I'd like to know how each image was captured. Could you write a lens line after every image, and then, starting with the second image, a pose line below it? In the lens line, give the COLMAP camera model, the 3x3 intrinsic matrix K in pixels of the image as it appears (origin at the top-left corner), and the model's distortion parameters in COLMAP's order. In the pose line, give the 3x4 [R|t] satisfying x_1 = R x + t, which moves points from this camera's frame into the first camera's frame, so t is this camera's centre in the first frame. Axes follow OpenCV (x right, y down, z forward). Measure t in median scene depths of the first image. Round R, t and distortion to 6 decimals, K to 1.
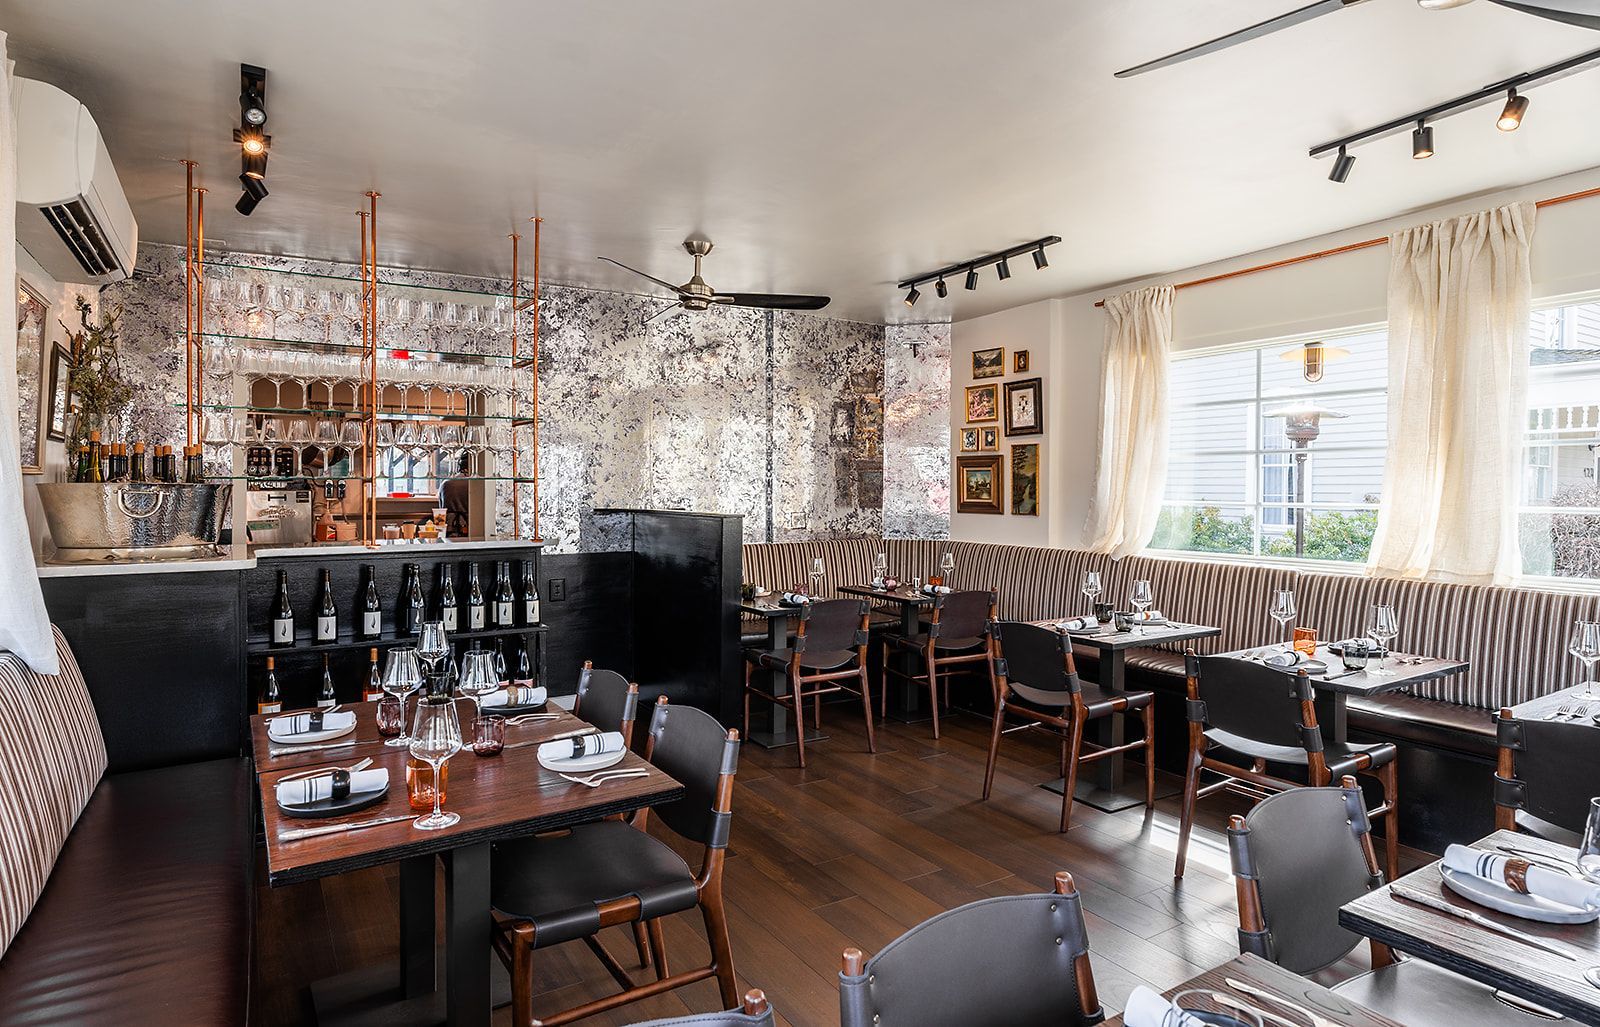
lens RADIAL K [[881.1, 0, 802.4], [0, 881.1, 490.1], [0, 0, 1]] dist [0.001596, 0.001086]
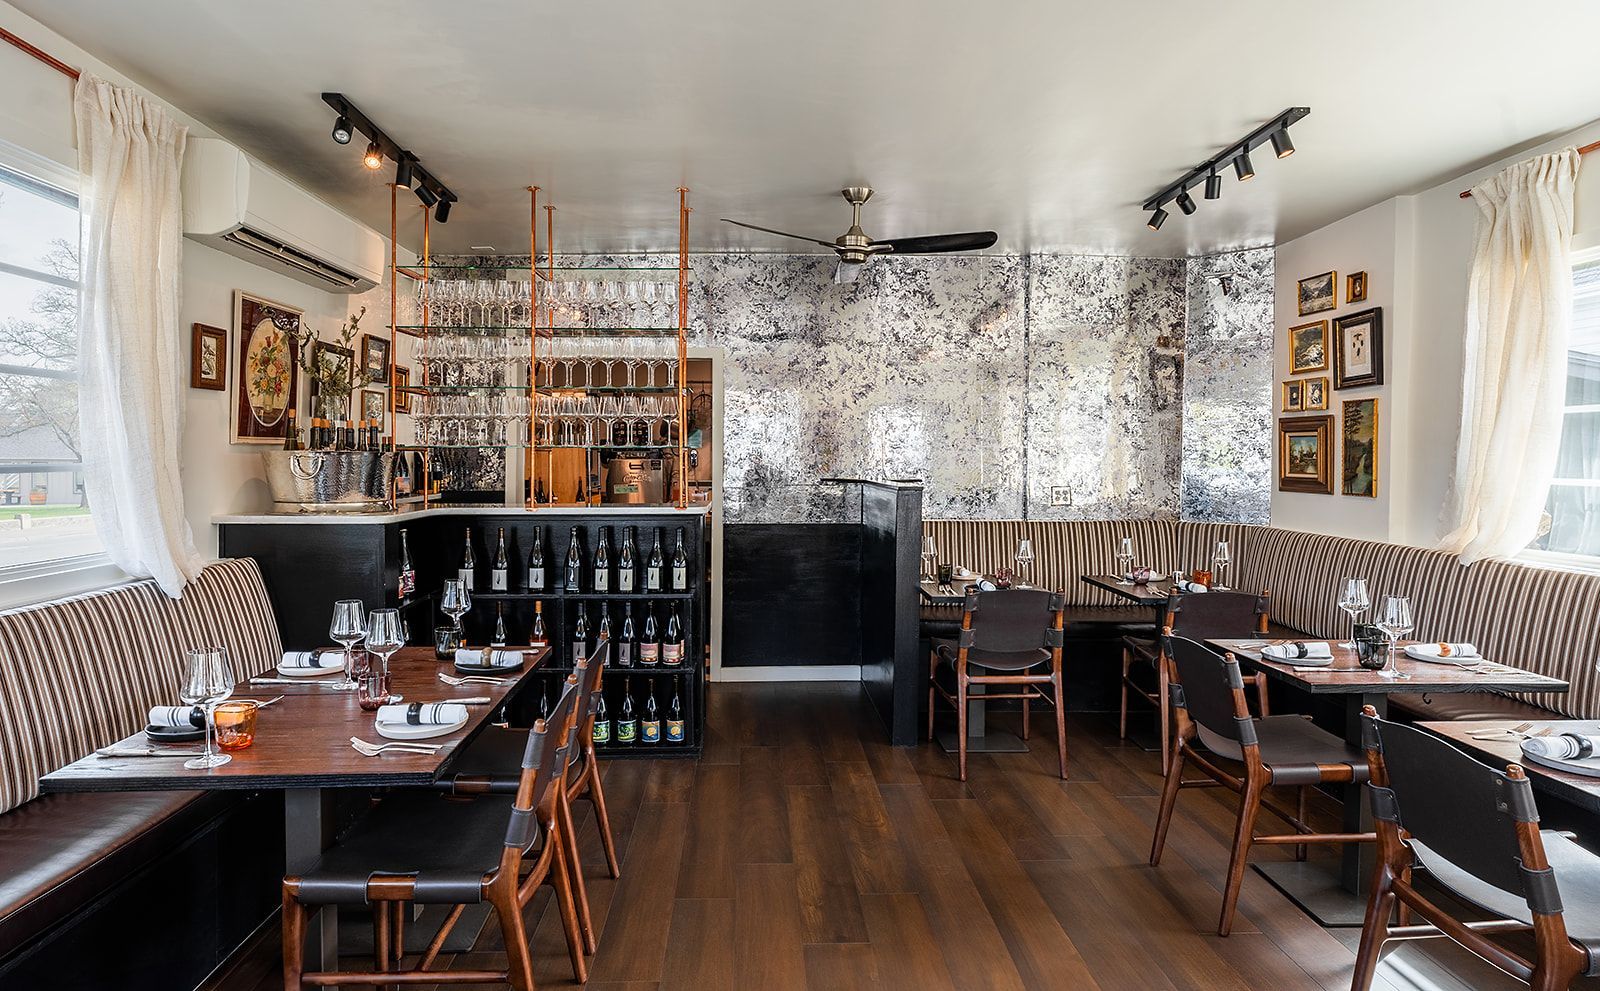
lens RADIAL K [[891.4, 0, 786.4], [0, 891.4, 469.5], [0, 0, 1]] dist [-0.001775, 0.000425]
pose [[0.866495, 0.010123, -0.499083, 0.221365], [-0.005307, 0.999925, 0.011066, 0.000381], [0.499157, -0.006940, 0.866484, 0.122788]]
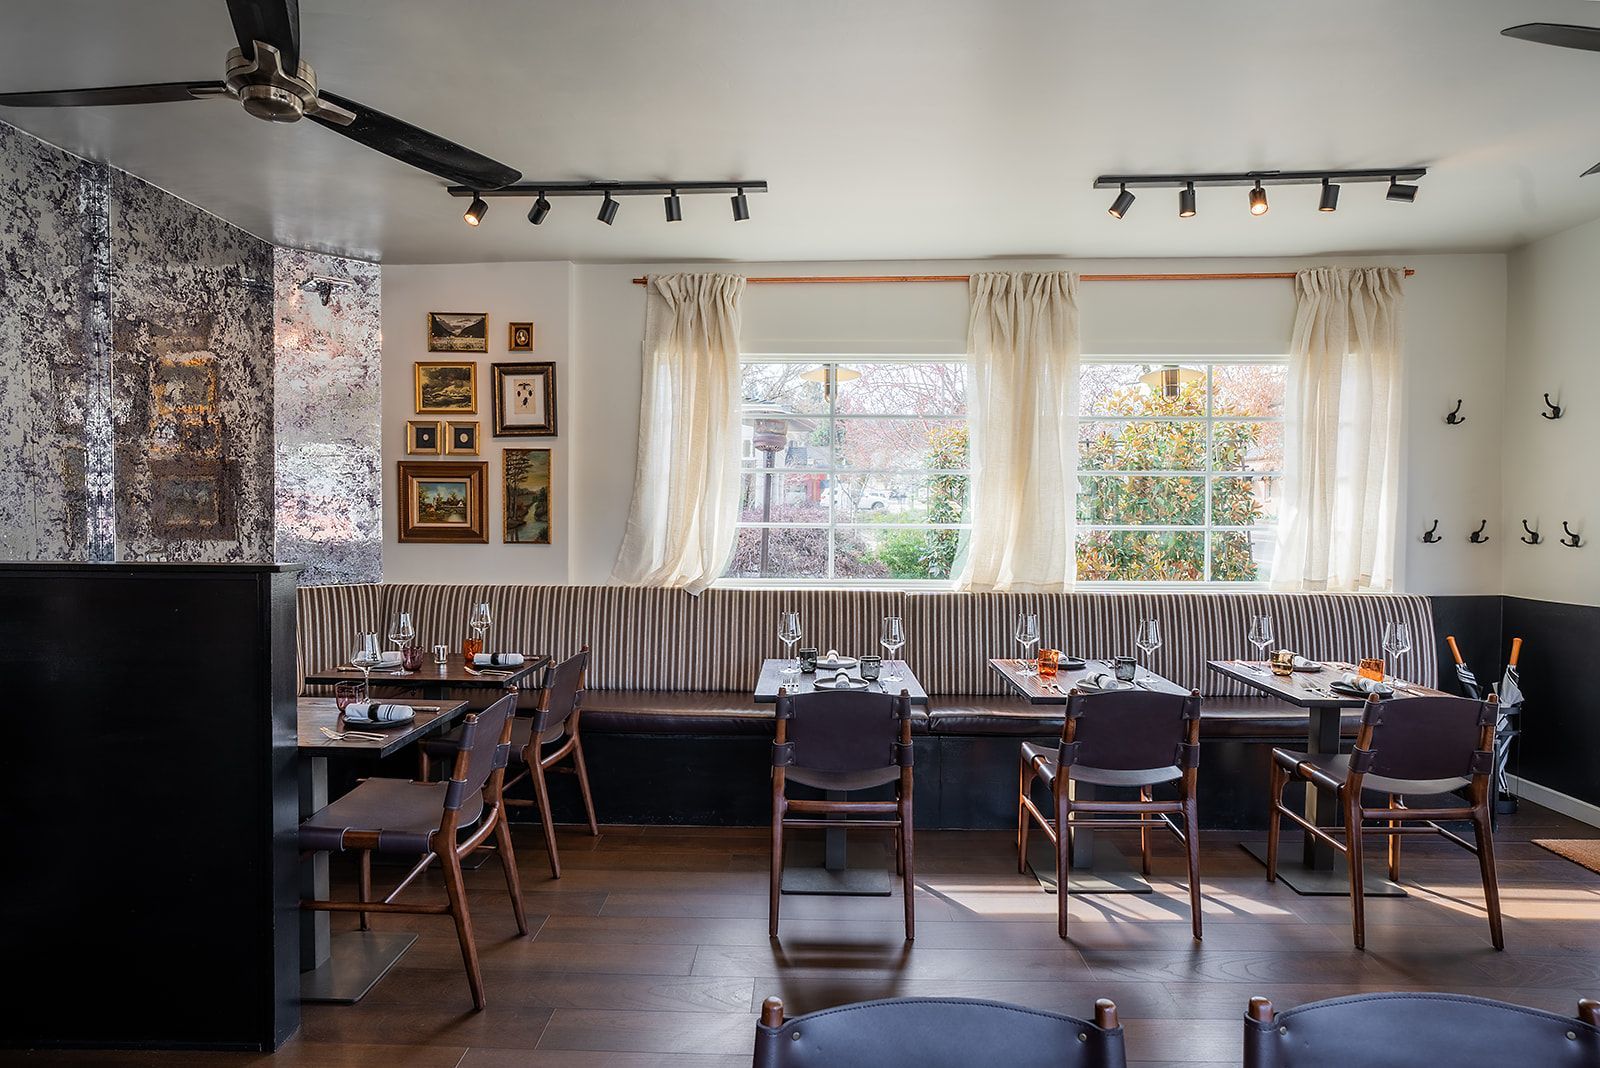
lens RADIAL K [[908.3, 0, 800.0], [0, 908.3, 534.0], [0, 0, 1]] dist [-0.052196, 0.031738]
pose [[0.550321, -0.024162, 0.834603, -0.275909], [-0.001450, 0.999552, 0.029894, -0.003280], [-0.834952, -0.017662, 0.550040, 0.406376]]
